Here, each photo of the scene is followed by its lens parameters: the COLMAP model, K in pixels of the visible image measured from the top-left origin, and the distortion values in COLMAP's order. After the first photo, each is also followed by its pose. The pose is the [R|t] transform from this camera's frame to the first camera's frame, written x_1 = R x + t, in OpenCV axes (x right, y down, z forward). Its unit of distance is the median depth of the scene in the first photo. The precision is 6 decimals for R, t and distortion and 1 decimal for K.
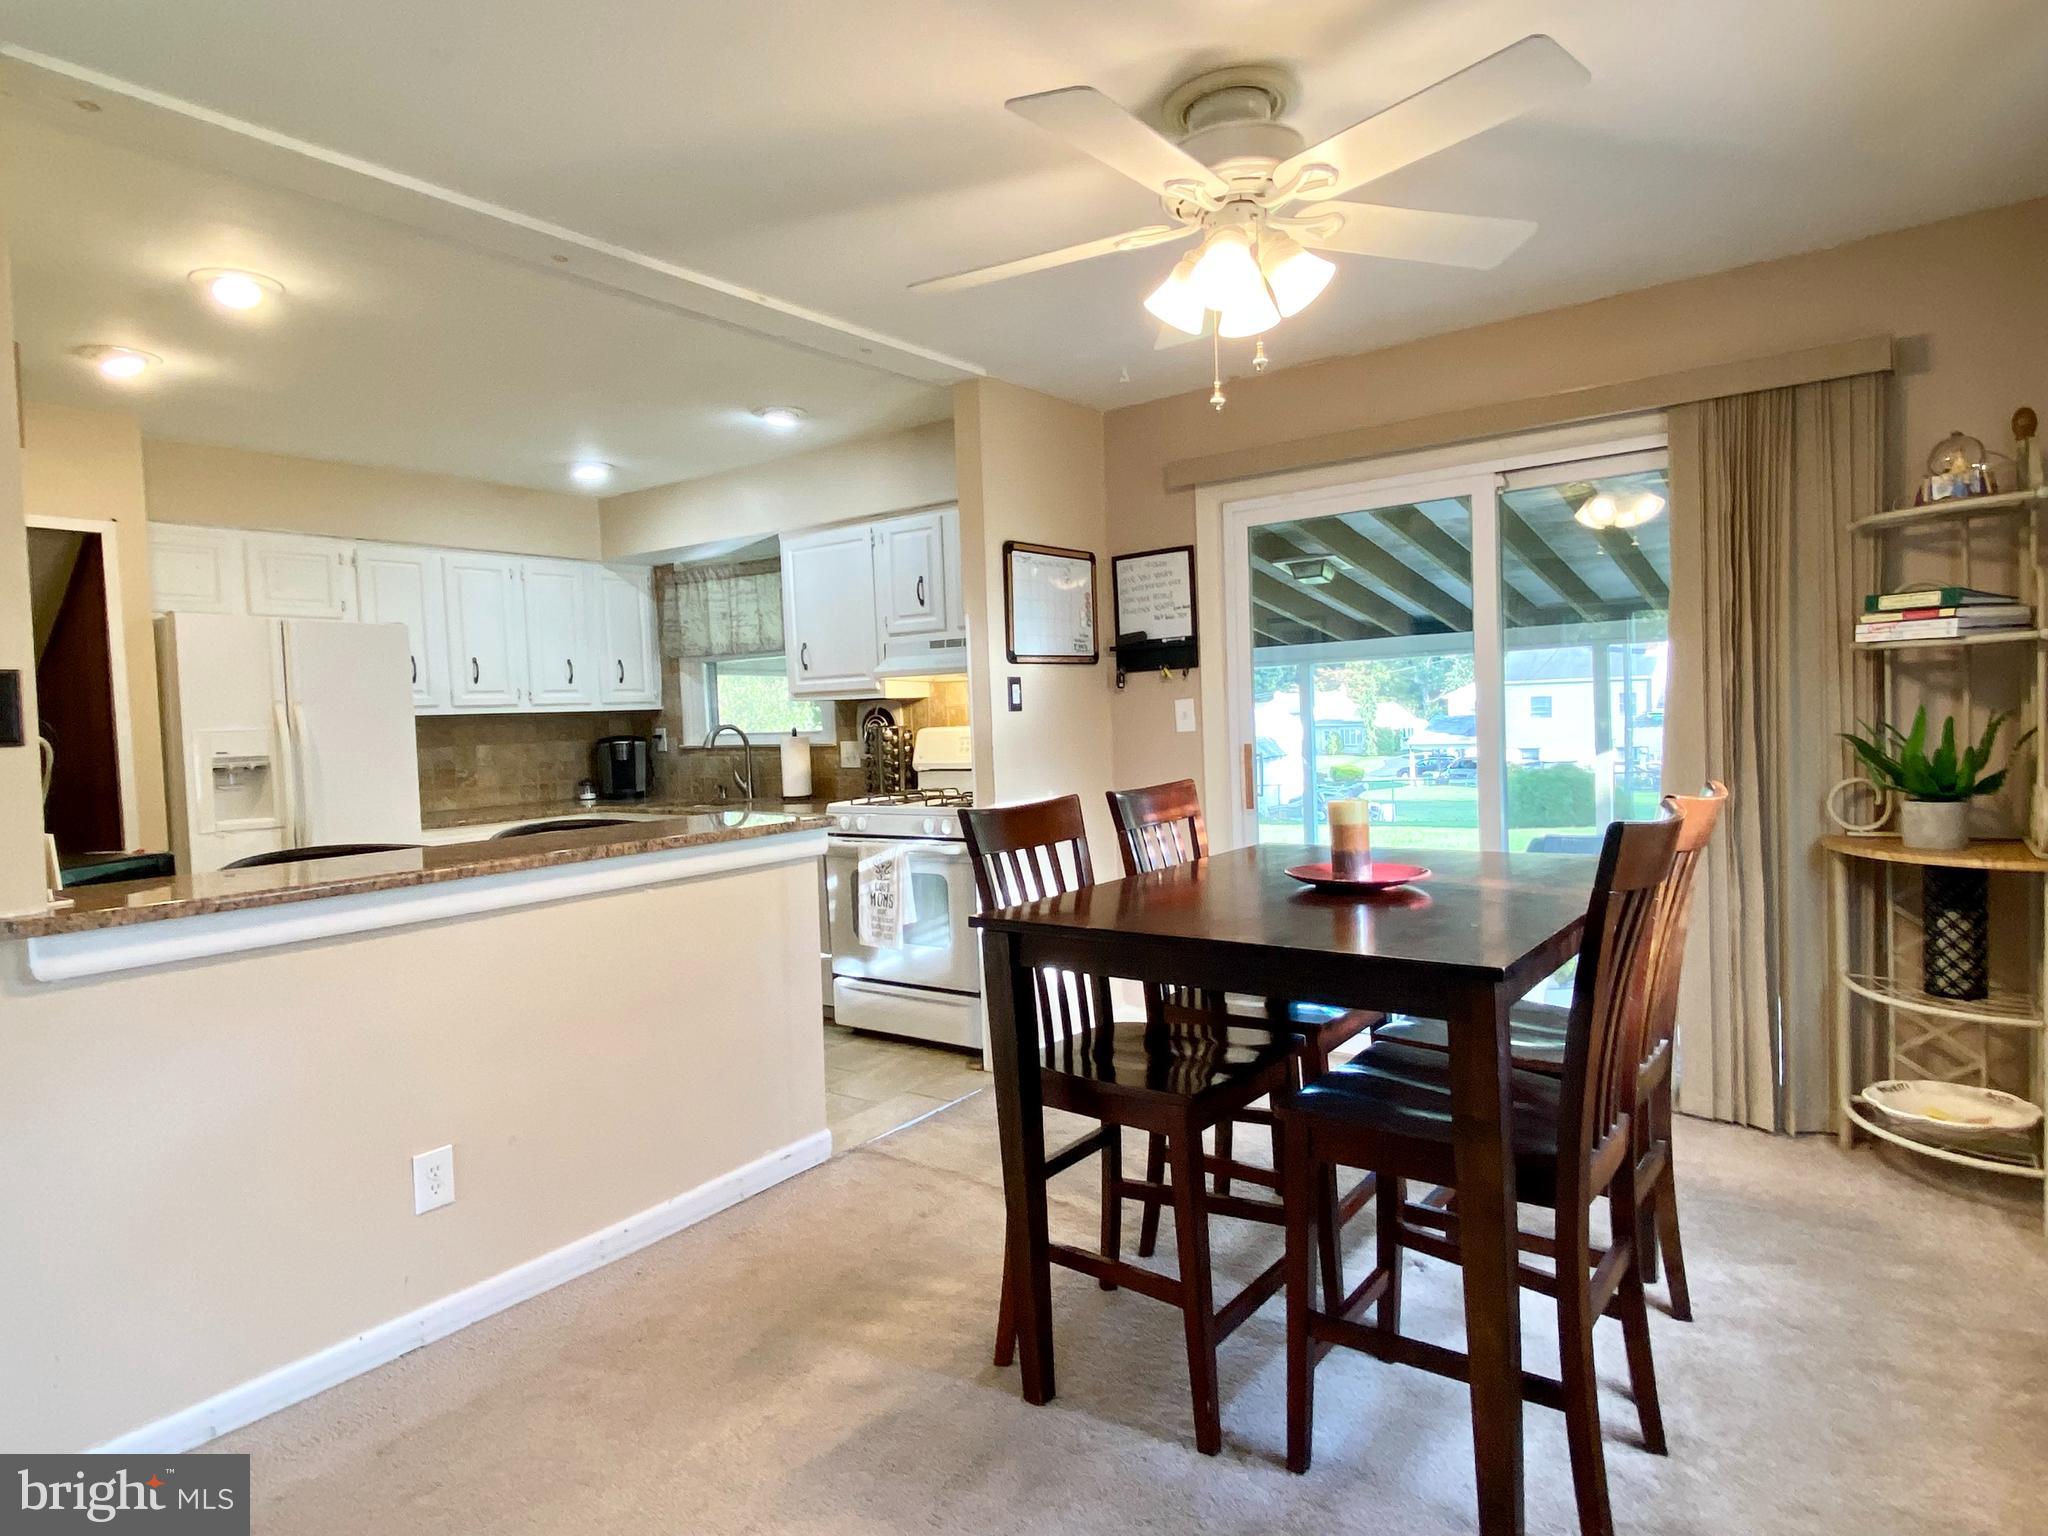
lens RADIAL K [[1146.2, 0, 1066.9], [0, 1146.2, 767.9], [0, 0, 1]] dist [0.002347, -0.027615]
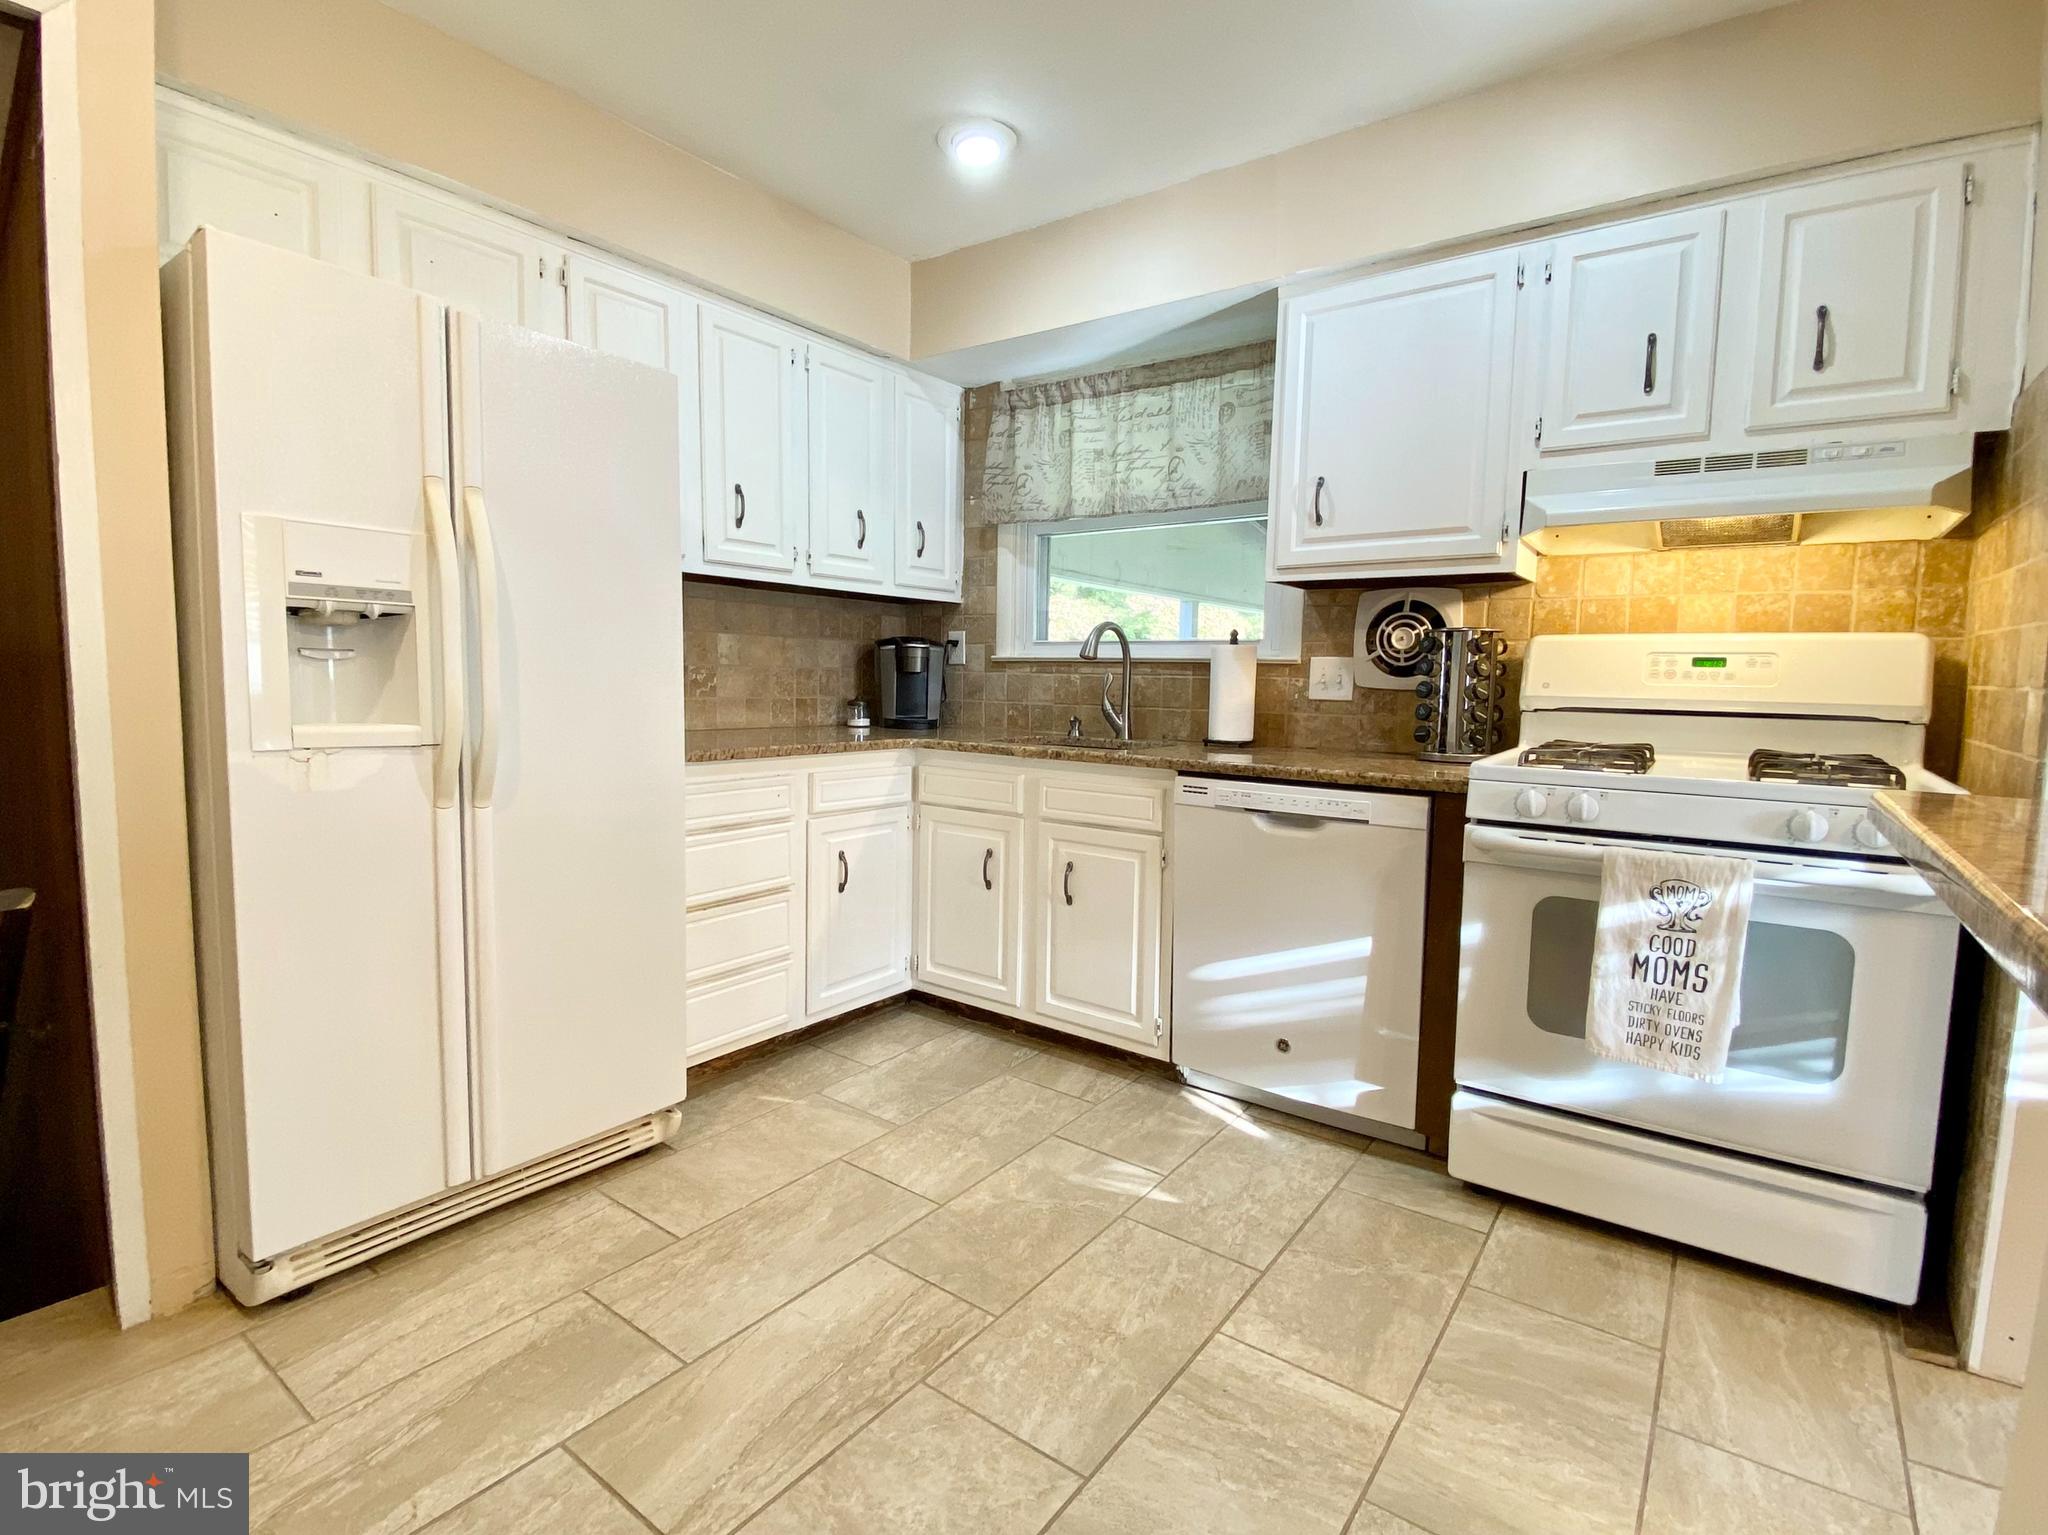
lens RADIAL K [[977.0, 0, 1024.0], [0, 977.0, 767.5], [0, 0, 1]] dist [0.034628, -0.033999]
pose [[0.997761, 0.059398, -0.030750, -0.318283], [-0.057946, 0.997254, 0.046126, 0.020603], [0.033405, -0.044241, 0.998462, 0.442612]]
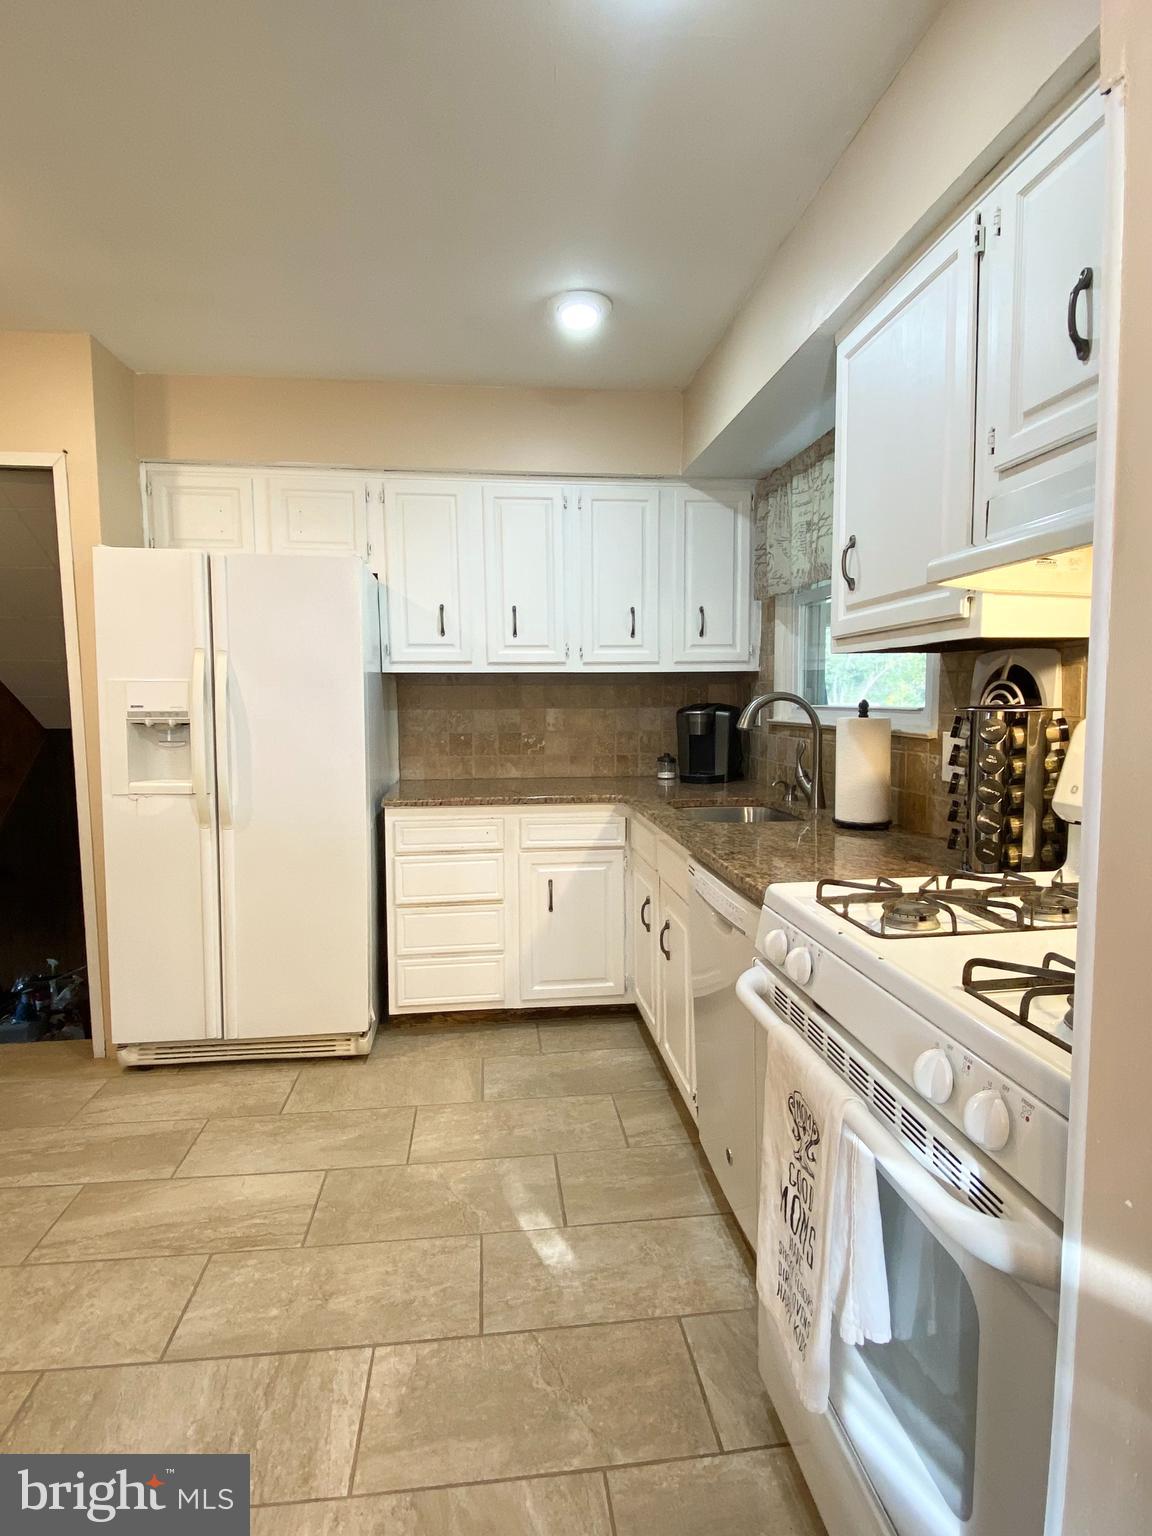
lens RADIAL K [[796.0, 0, 576.0], [0, 796.0, 768.0], [0, 0, 1]] dist [0.057617, -0.064548]
pose [[0.659413, 0.099151, -0.745214, -0.029745], [-0.055924, 0.994988, 0.082899, -0.026184], [0.749698, -0.012990, 0.661653, 0.600469]]
